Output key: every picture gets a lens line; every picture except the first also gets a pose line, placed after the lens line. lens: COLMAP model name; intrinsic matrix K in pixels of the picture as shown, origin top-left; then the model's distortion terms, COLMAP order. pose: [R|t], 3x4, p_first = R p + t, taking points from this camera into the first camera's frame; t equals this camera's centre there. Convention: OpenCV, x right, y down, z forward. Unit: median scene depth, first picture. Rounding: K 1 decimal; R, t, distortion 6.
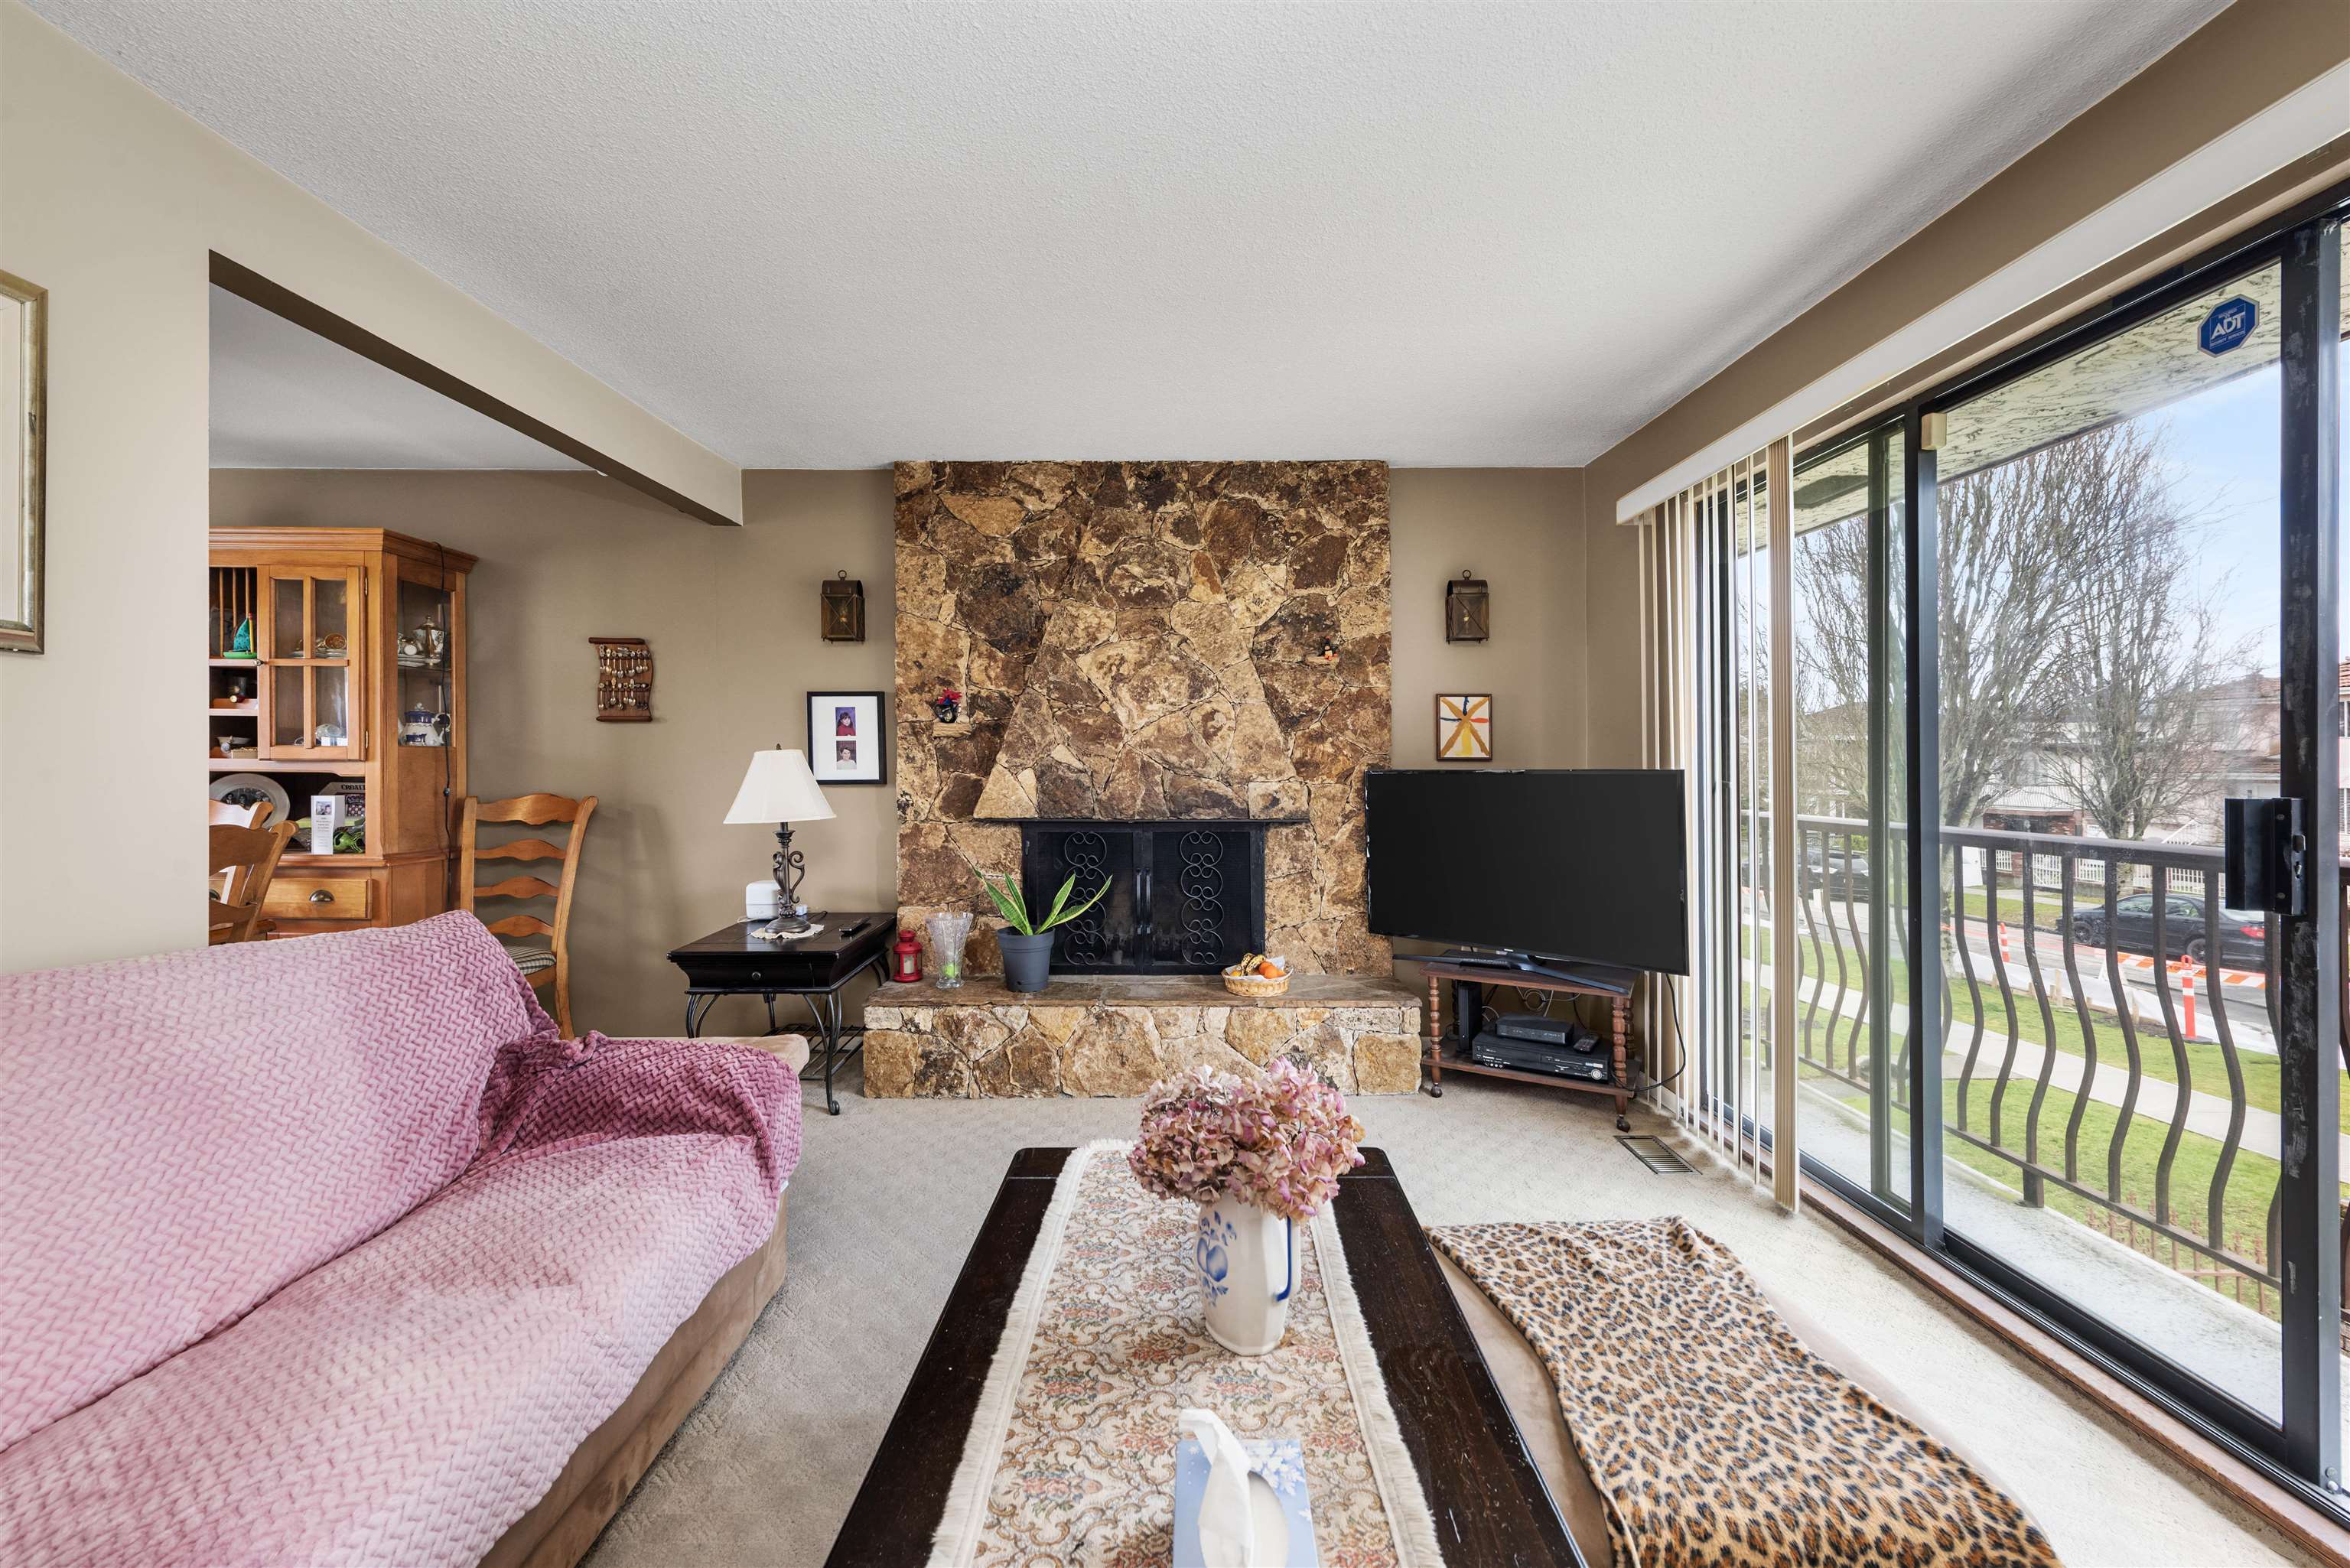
lens RADIAL K [[923.9, 0, 1170.7], [0, 923.9, 762.1], [0, 0, 1]] dist [0.014548, -0.004677]
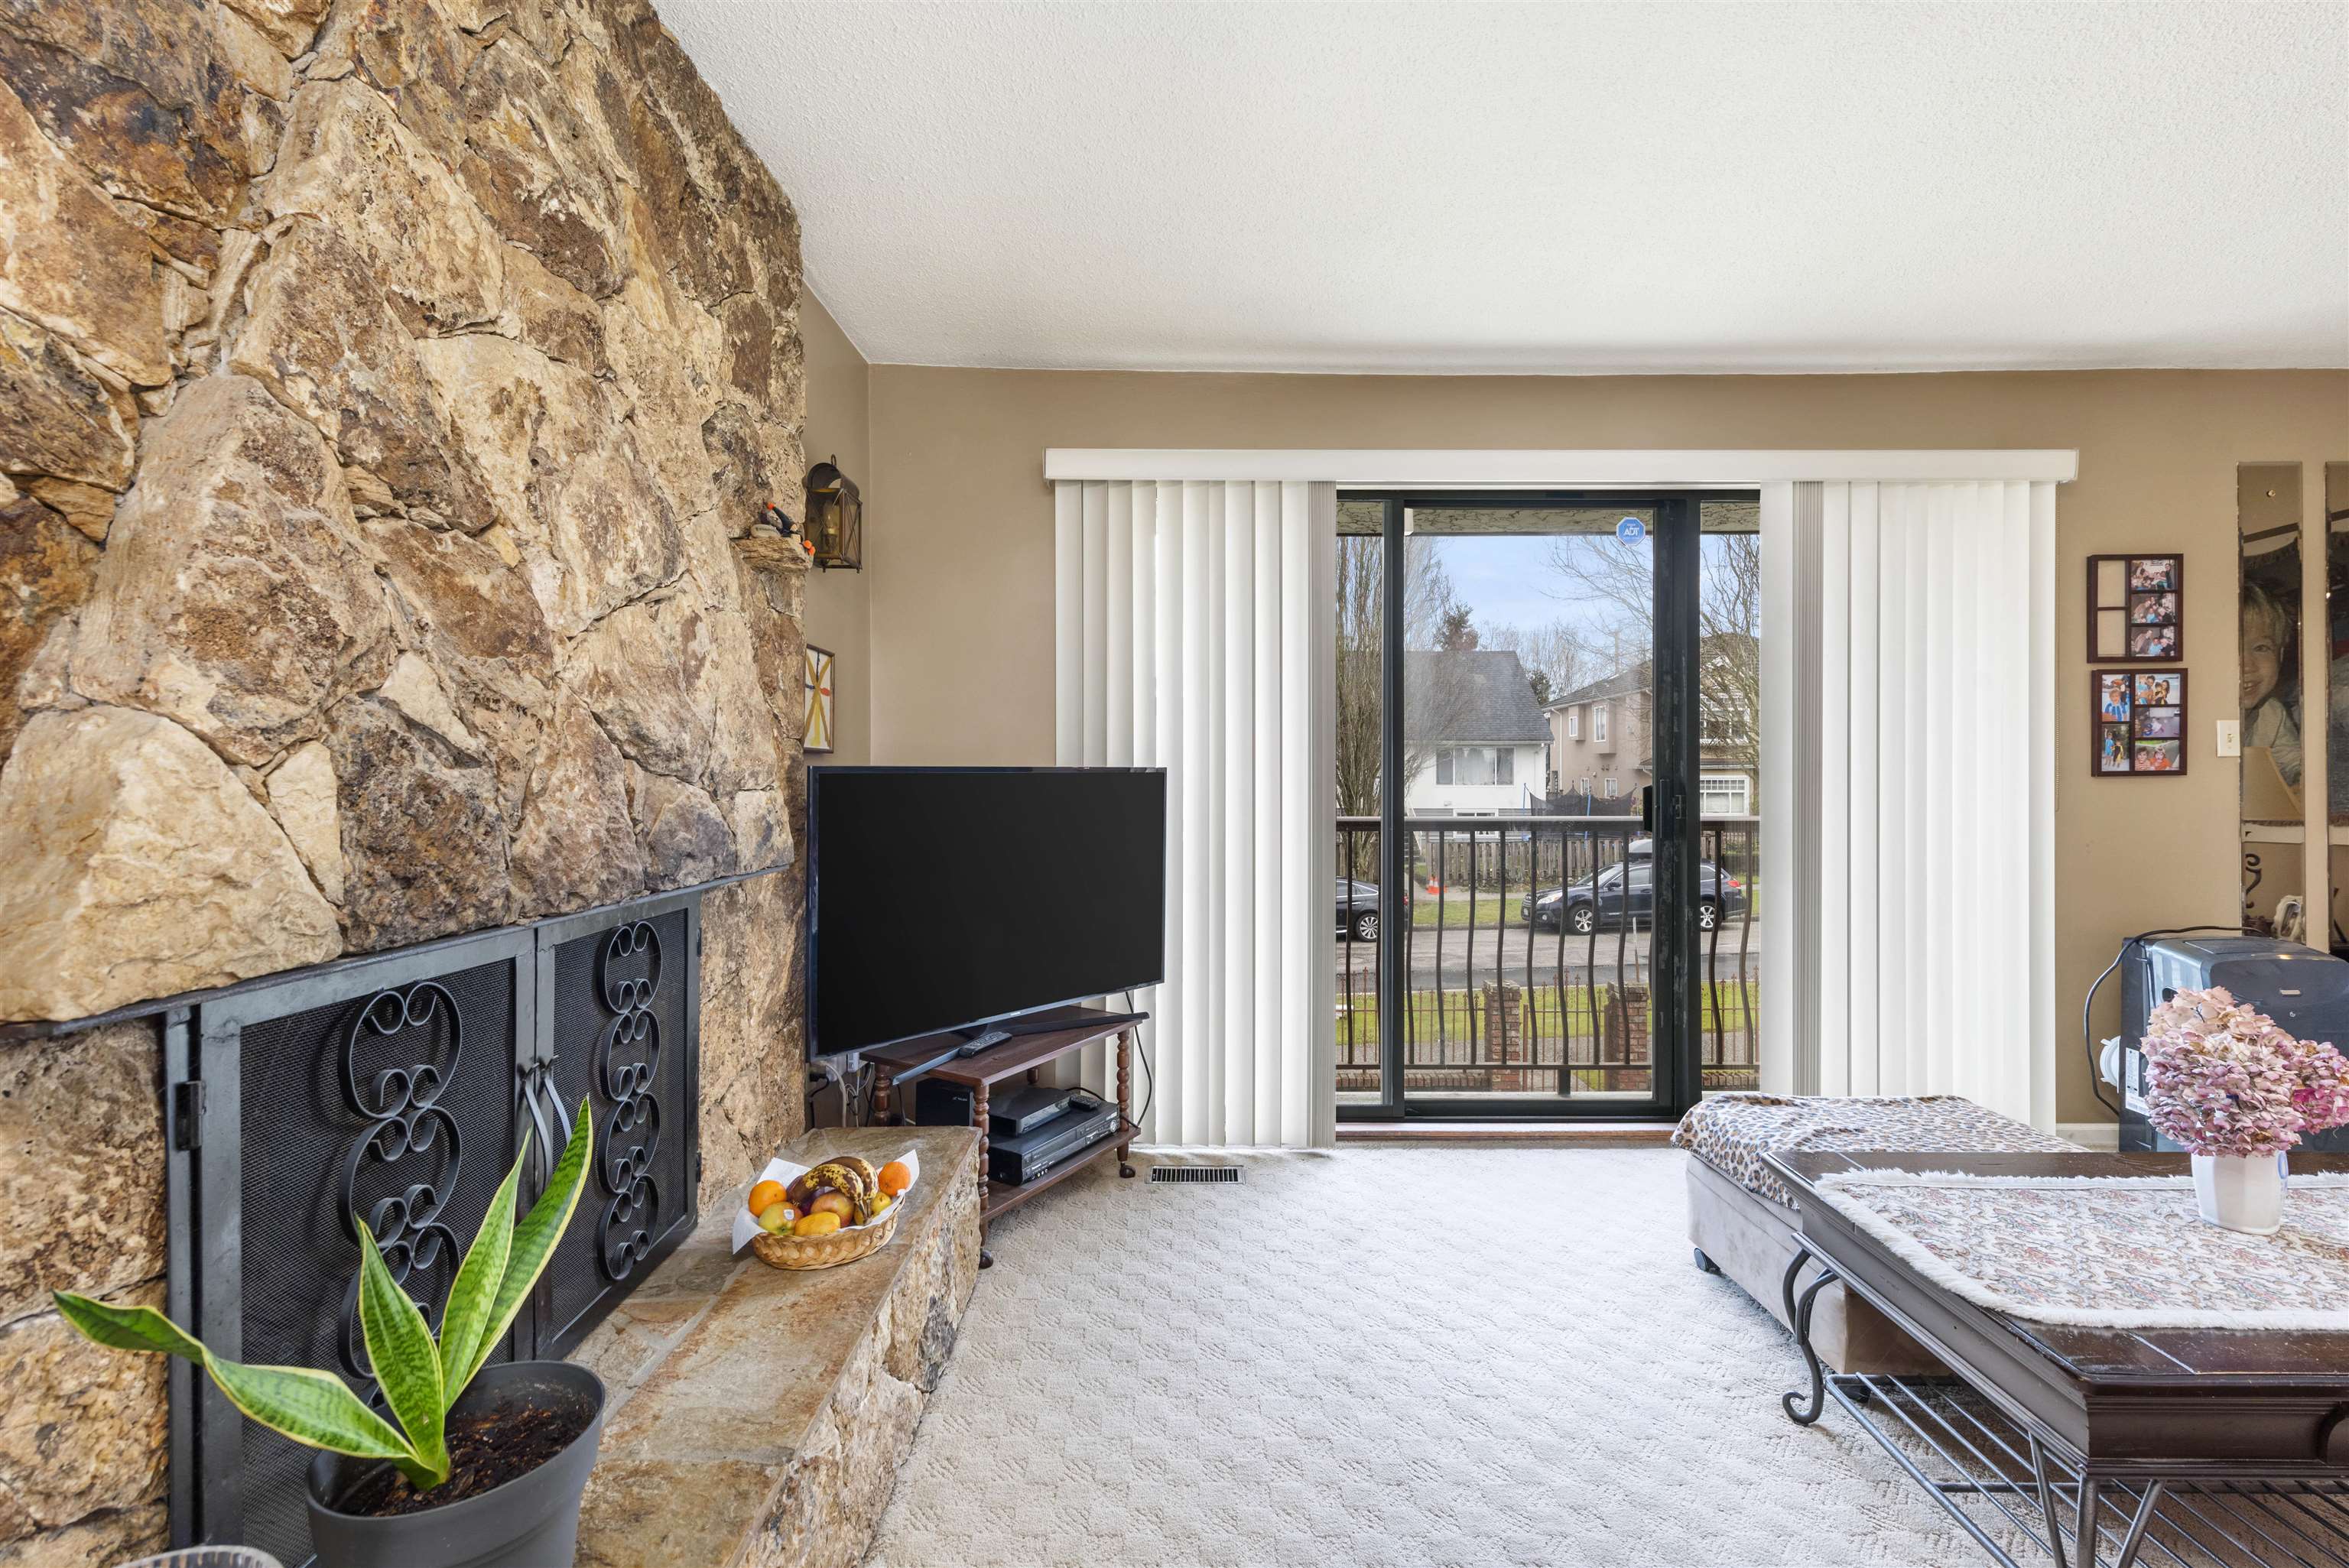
lens RADIAL K [[1038.6, 0, 1181.3], [0, 1038.6, 770.3], [0, 0, 1]] dist [0.004970, -0.003544]
pose [[-0.023900, 0.007754, 0.999684, -0.400667], [-0.000661, 0.999970, -0.007772, 0.014292], [-0.999714, -0.000847, -0.023894, 0.780286]]
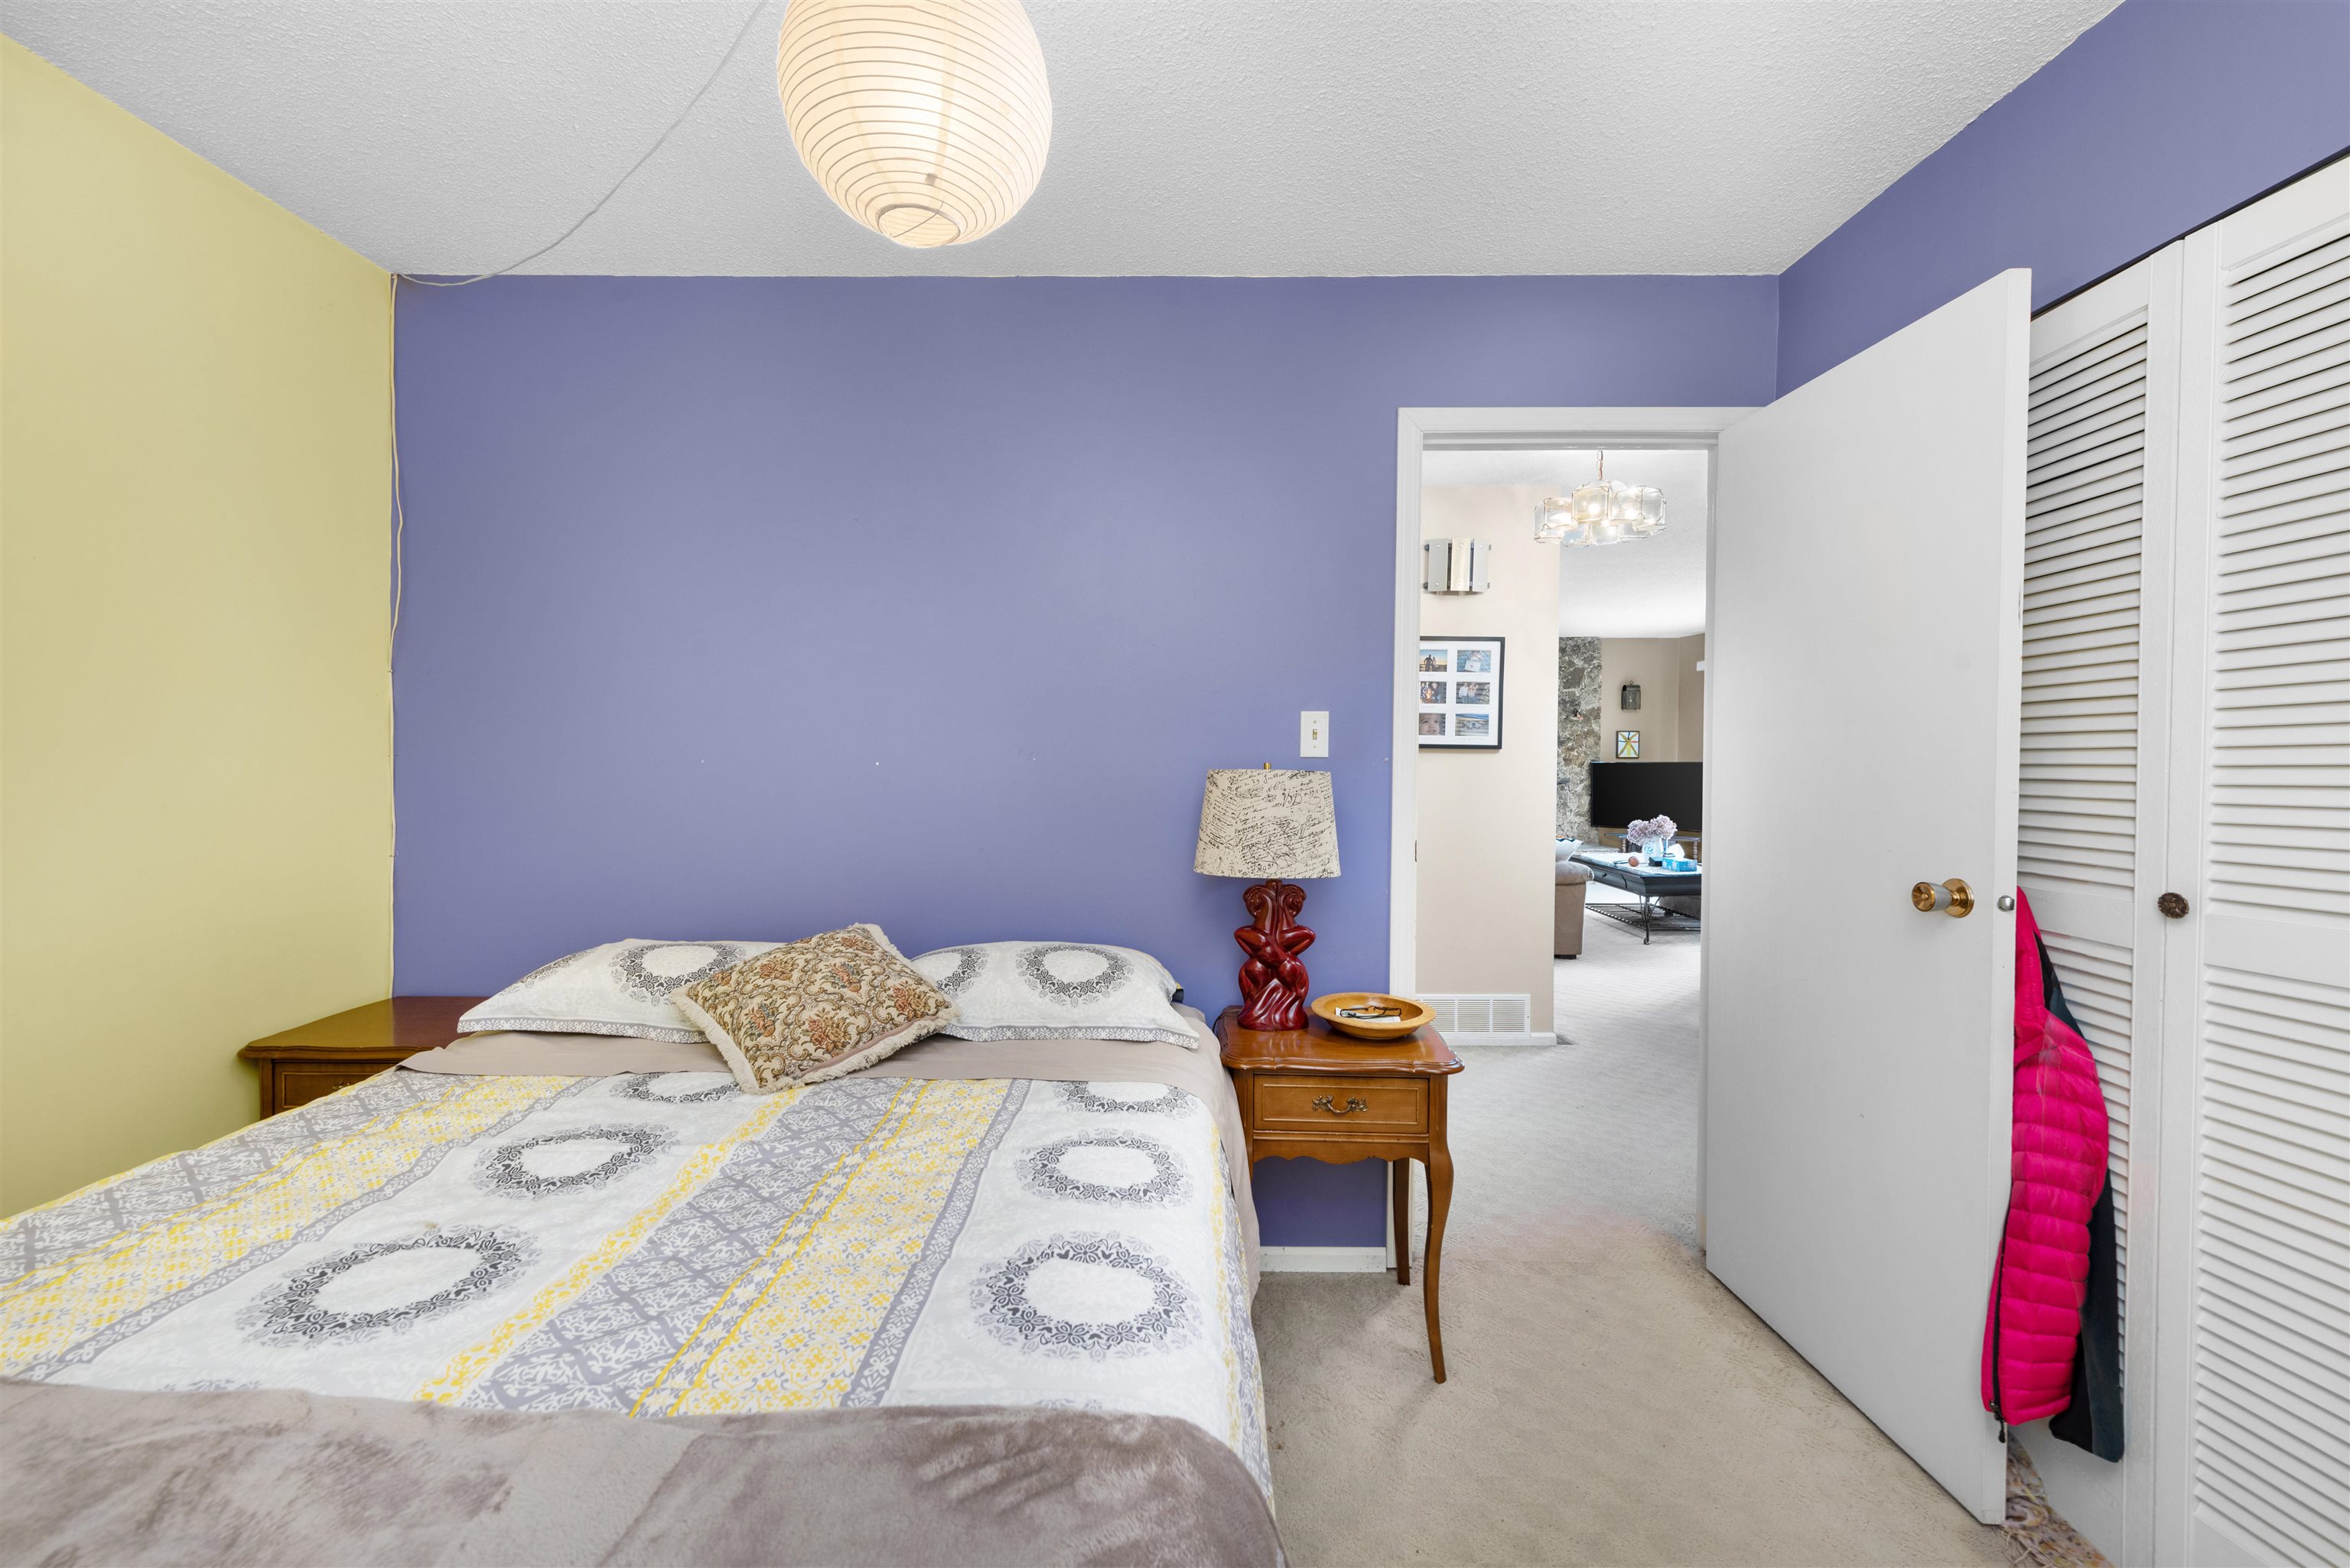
lens RADIAL K [[923.9, 0, 1192.0], [0, 923.9, 781.6], [0, 0, 1]] dist [0.014548, -0.004677]
pose [[0.999626, 0.001081, 0.027331, -0.927759], [-0.001923, 0.999523, 0.030814, -0.013658], [-0.027285, -0.030855, 0.999151, -1.461171]]
